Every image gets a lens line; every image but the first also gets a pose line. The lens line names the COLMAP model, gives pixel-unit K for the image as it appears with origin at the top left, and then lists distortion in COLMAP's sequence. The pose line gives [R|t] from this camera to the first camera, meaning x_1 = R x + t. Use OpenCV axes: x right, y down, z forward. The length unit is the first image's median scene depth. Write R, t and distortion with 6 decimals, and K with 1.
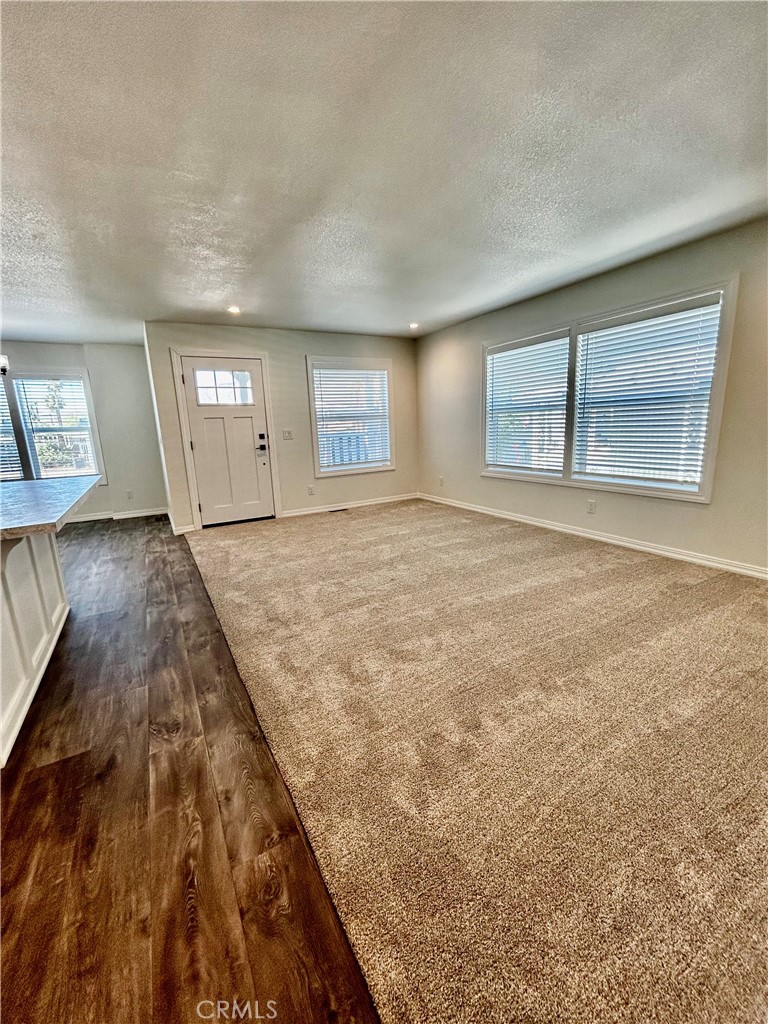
lens RADIAL K [[414.4, 0, 390.4], [0, 414.4, 510.5], [0, 0, 1]] dist [0.003063, -0.000165]
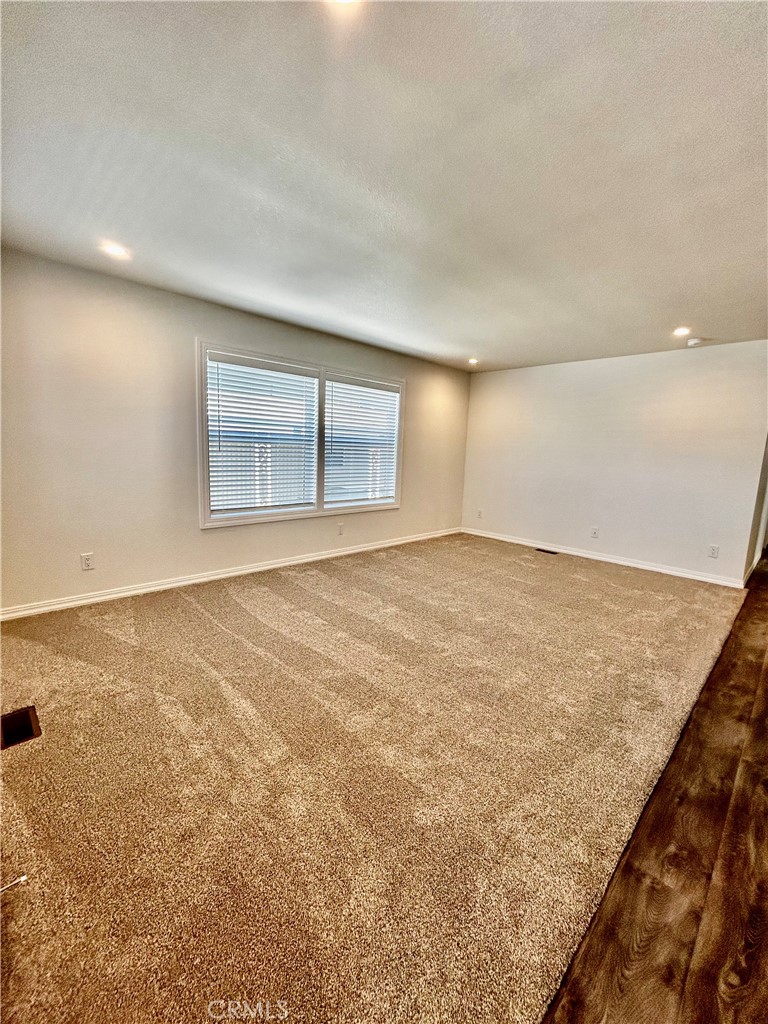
lens RADIAL K [[414.4, 0, 383.0], [0, 414.4, 516.8], [0, 0, 1]] dist [0.003063, -0.000165]
pose [[-0.241666, -0.121651, 0.962704, -0.810839], [0.179152, 0.969462, 0.167478, -0.263399], [-0.953678, 0.212944, -0.212491, 1.358972]]
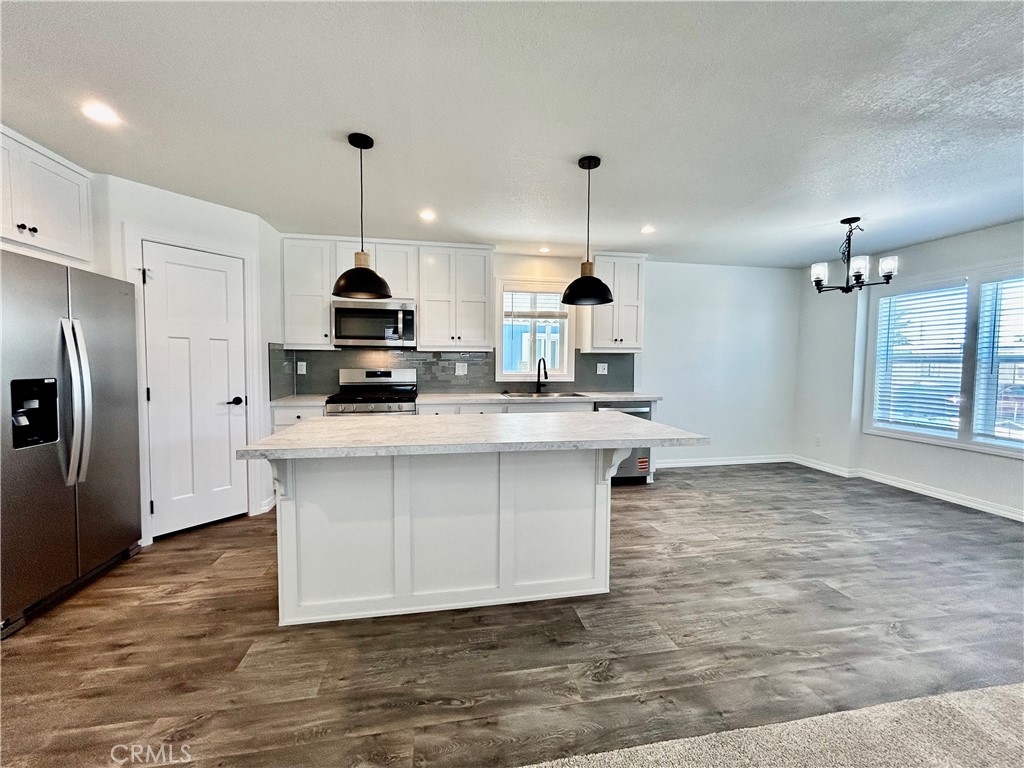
lens RADIAL K [[414.4, 0, 509.6], [0, 414.4, 382.2], [0, 0, 1]] dist [0.003063, -0.000165]
pose [[-0.347974, 0.077860, -0.934265, -0.026760], [-0.183751, 0.971552, 0.149407, -0.192206], [0.919320, 0.223662, -0.323768, 0.875047]]
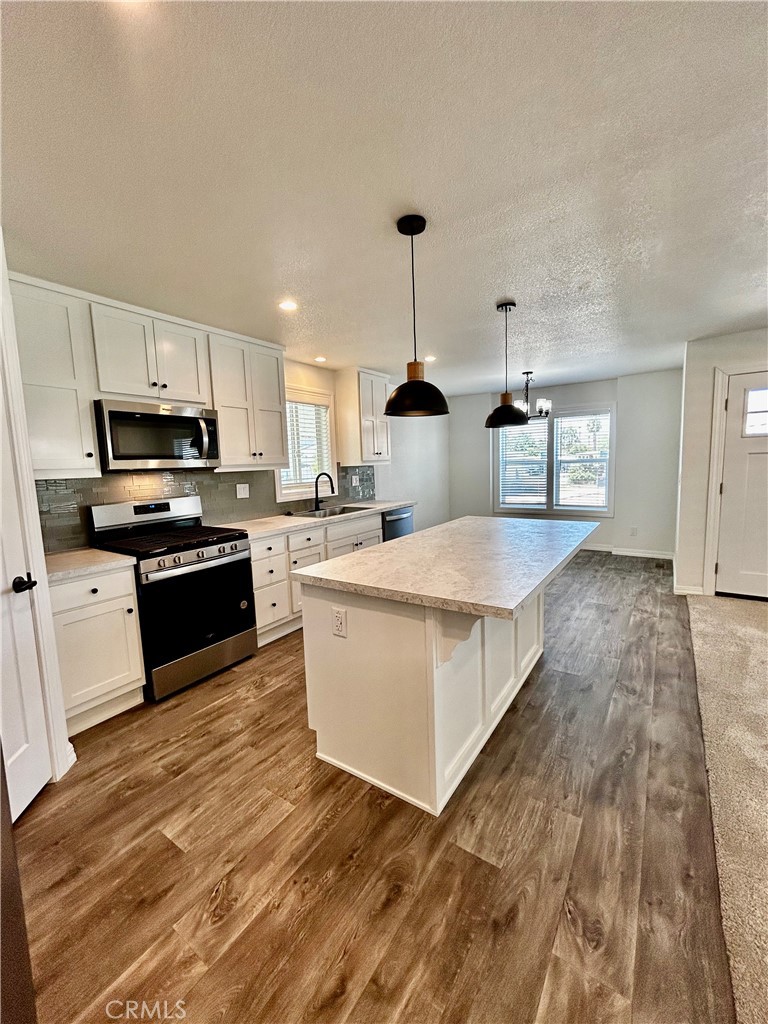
lens RADIAL K [[414.4, 0, 381.1], [0, 414.4, 509.8], [0, 0, 1]] dist [0.003063, -0.000165]
pose [[0.422820, 0.123971, -0.897694, -0.069450], [-0.164509, 0.984640, 0.058493, -0.083739], [0.891157, 0.122947, 0.436719, 0.149723]]
